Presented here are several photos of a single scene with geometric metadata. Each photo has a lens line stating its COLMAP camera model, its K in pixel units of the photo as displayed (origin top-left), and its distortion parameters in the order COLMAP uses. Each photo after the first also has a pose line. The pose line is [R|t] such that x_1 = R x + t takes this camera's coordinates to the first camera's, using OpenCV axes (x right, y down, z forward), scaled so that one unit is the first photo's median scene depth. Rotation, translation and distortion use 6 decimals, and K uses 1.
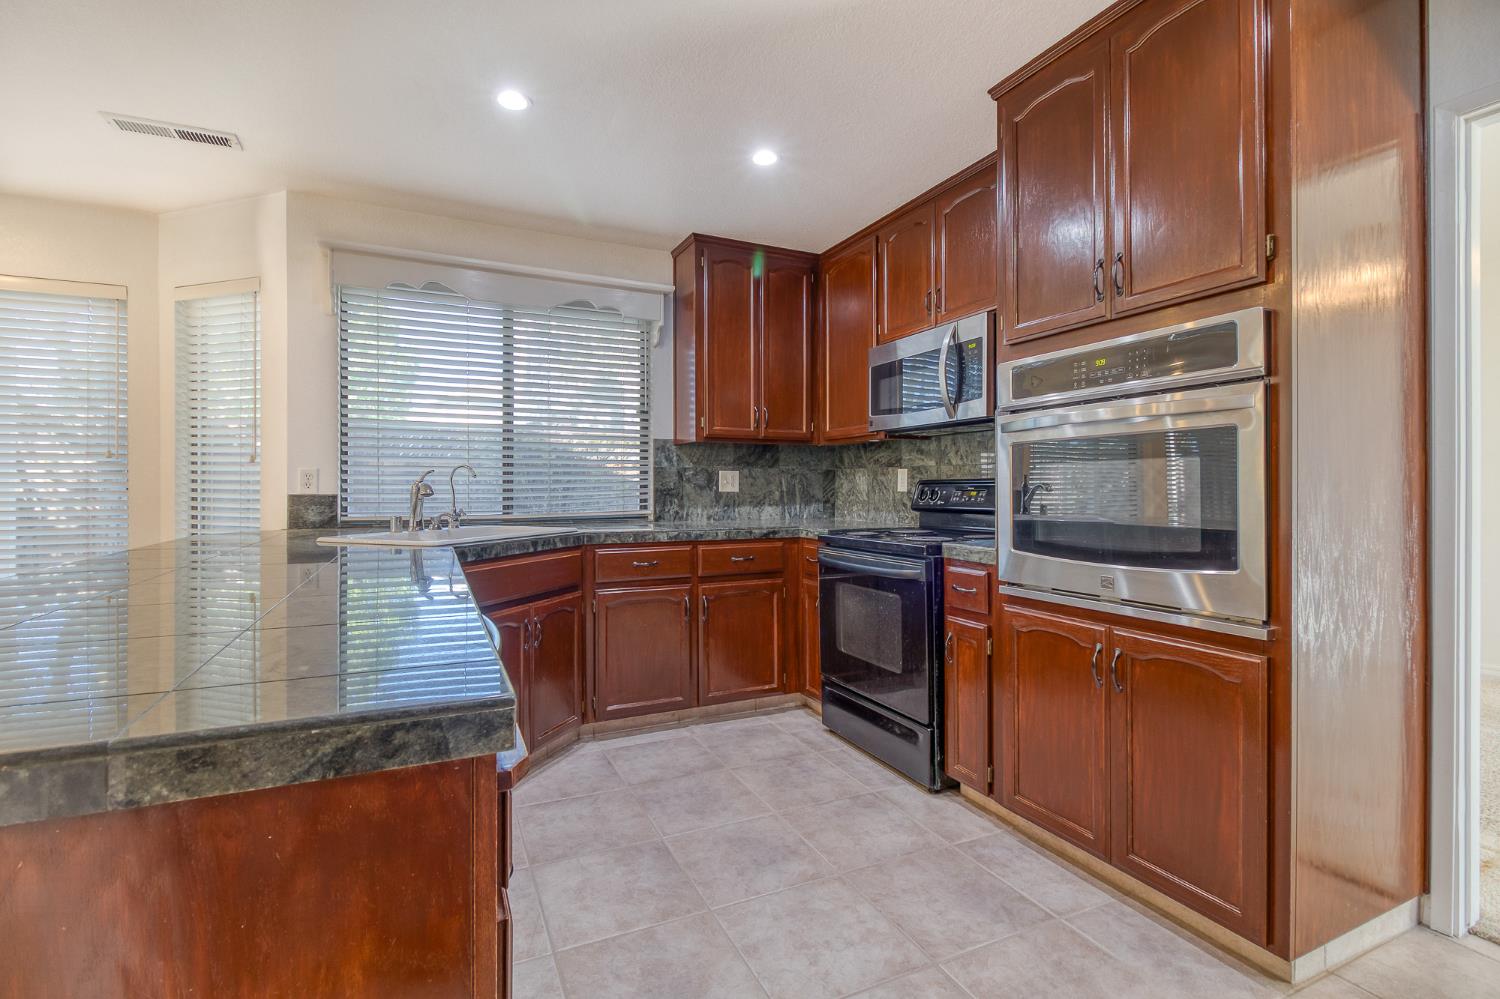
lens RADIAL K [[692.8, 0, 742.5], [0, 692.8, 491.7], [0, 0, 1]] dist [0.002210, -0.001684]
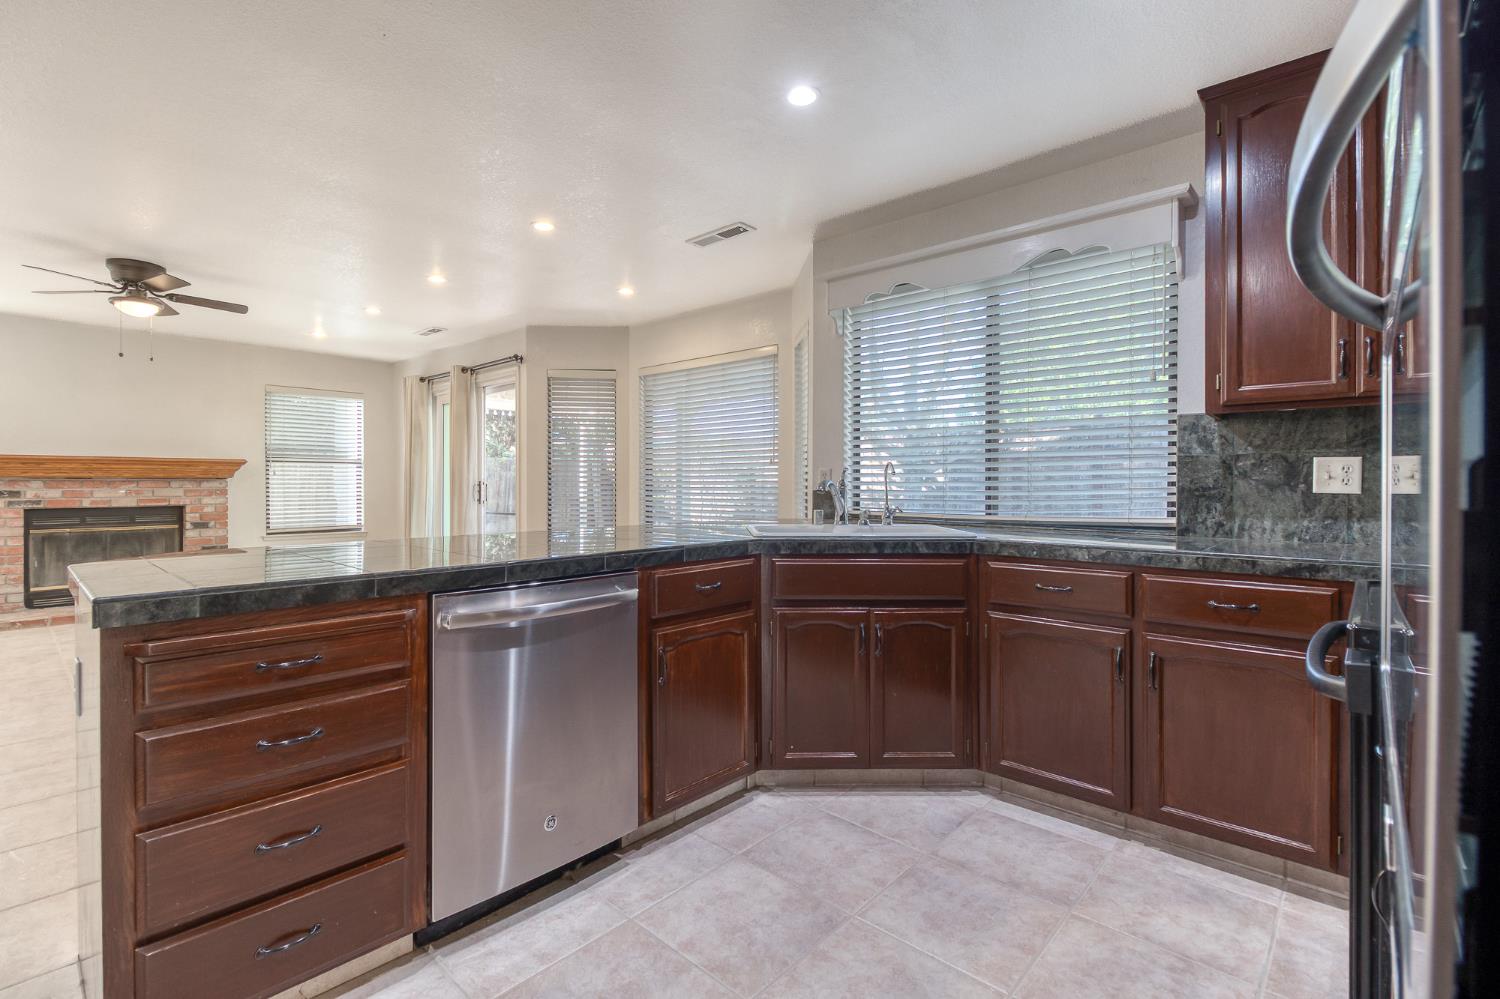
lens RADIAL K [[692.8, 0, 736.3], [0, 692.8, 487.5], [0, 0, 1]] dist [0.002210, -0.001684]
pose [[0.368547, 0.004854, -0.929597, 0.352048], [-0.009780, 0.999951, 0.001344, -0.000848], [0.929558, 0.008596, 0.368576, 0.341000]]
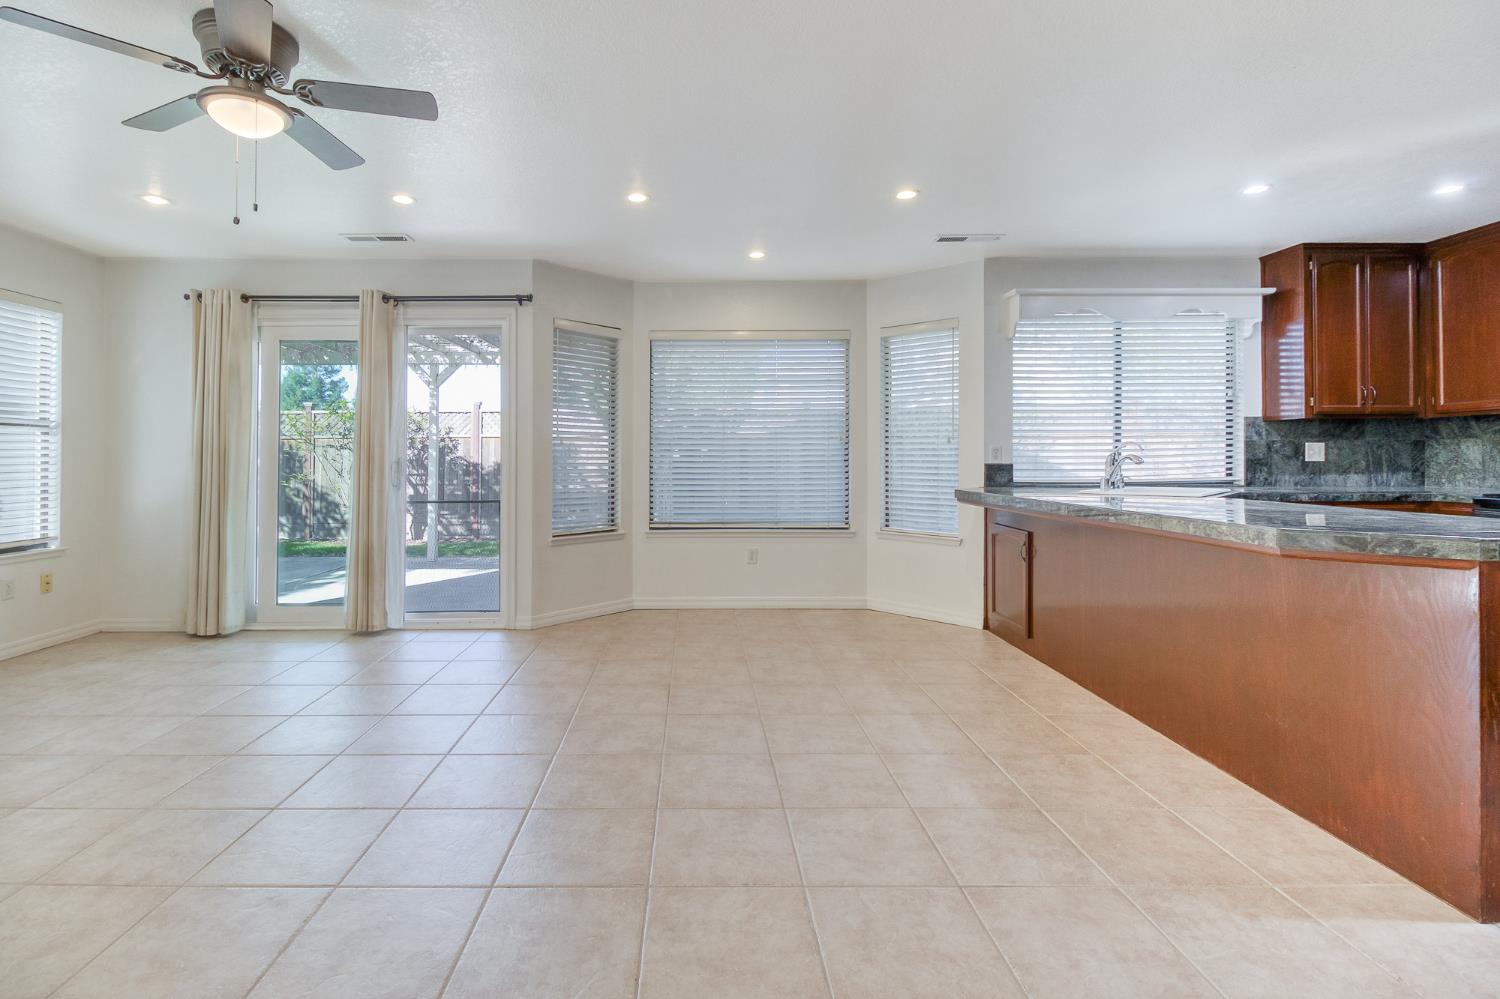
lens RADIAL K [[692.8, 0, 730.8], [0, 692.8, 452.4], [0, 0, 1]] dist [0.002210, -0.001684]
pose [[0.904490, -0.008403, -0.426411, -0.422210], [0.001450, 0.999861, -0.016627, 0.003475], [0.426491, 0.014421, 0.904377, -0.456641]]
